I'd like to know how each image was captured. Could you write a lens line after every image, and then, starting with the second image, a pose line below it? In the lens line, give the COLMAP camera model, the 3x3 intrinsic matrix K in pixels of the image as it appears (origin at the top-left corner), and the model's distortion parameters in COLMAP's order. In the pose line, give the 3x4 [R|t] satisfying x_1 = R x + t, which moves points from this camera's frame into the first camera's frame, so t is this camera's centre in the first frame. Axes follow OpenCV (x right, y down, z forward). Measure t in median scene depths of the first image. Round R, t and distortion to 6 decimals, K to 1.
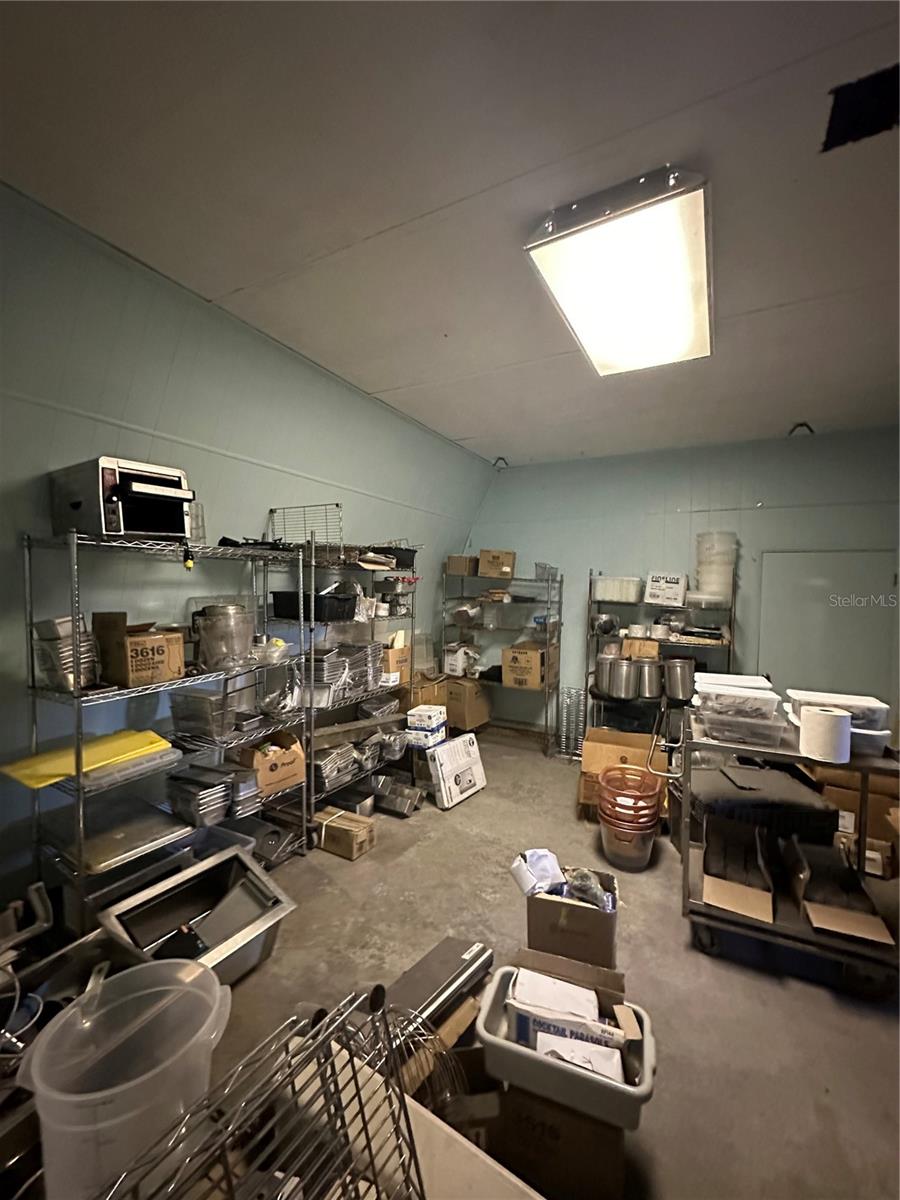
lens RADIAL K [[479.9, 0, 450.0], [0, 479.9, 600.0], [0, 0, 1]] dist [-0.001016, 0.000183]
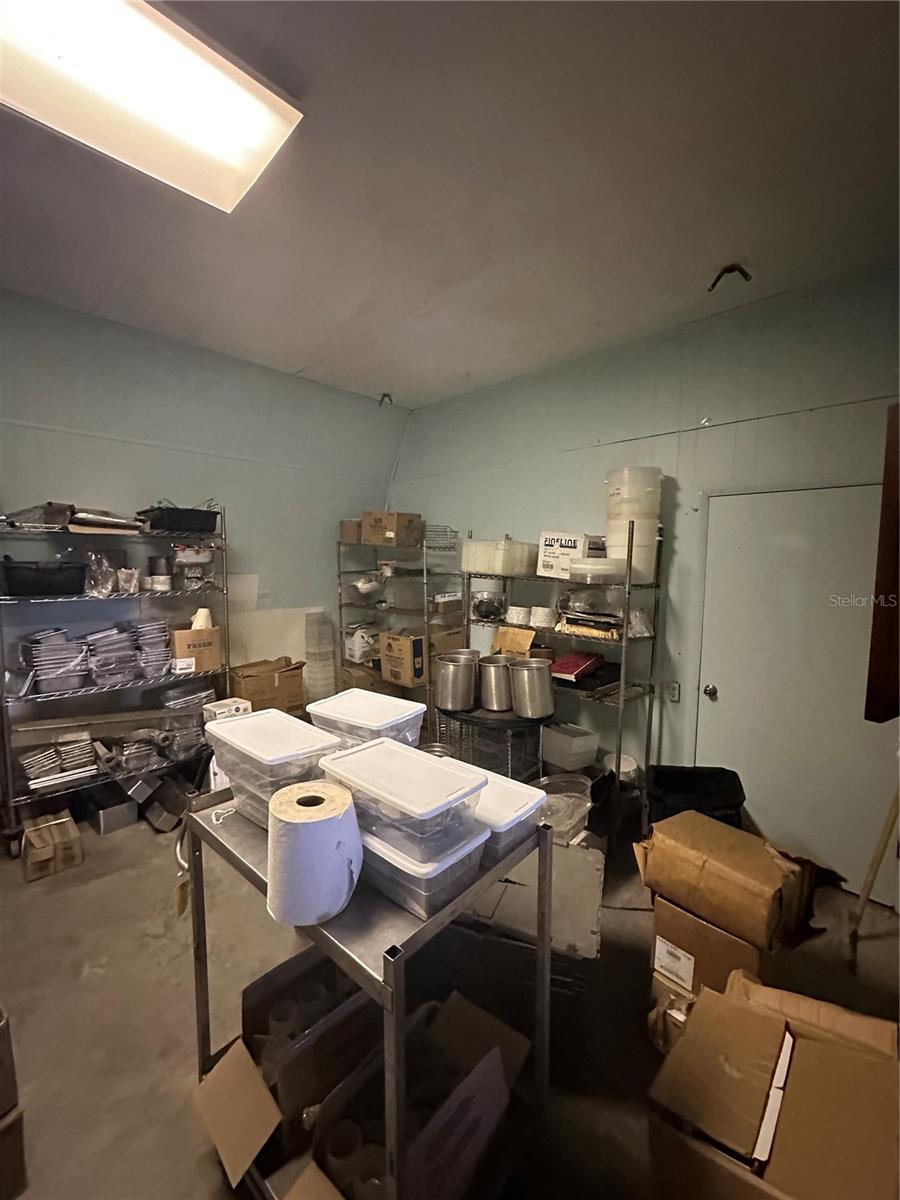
lens RADIAL K [[479.0, 0, 450.6], [0, 479.0, 599.0], [0, 0, 1]] dist [-0.003602, 0.000915]
pose [[0.961995, 0.012898, -0.272762, 0.490654], [-0.000334, 0.998939, 0.046060, 0.007557], [0.273067, -0.044219, 0.960978, 0.285751]]
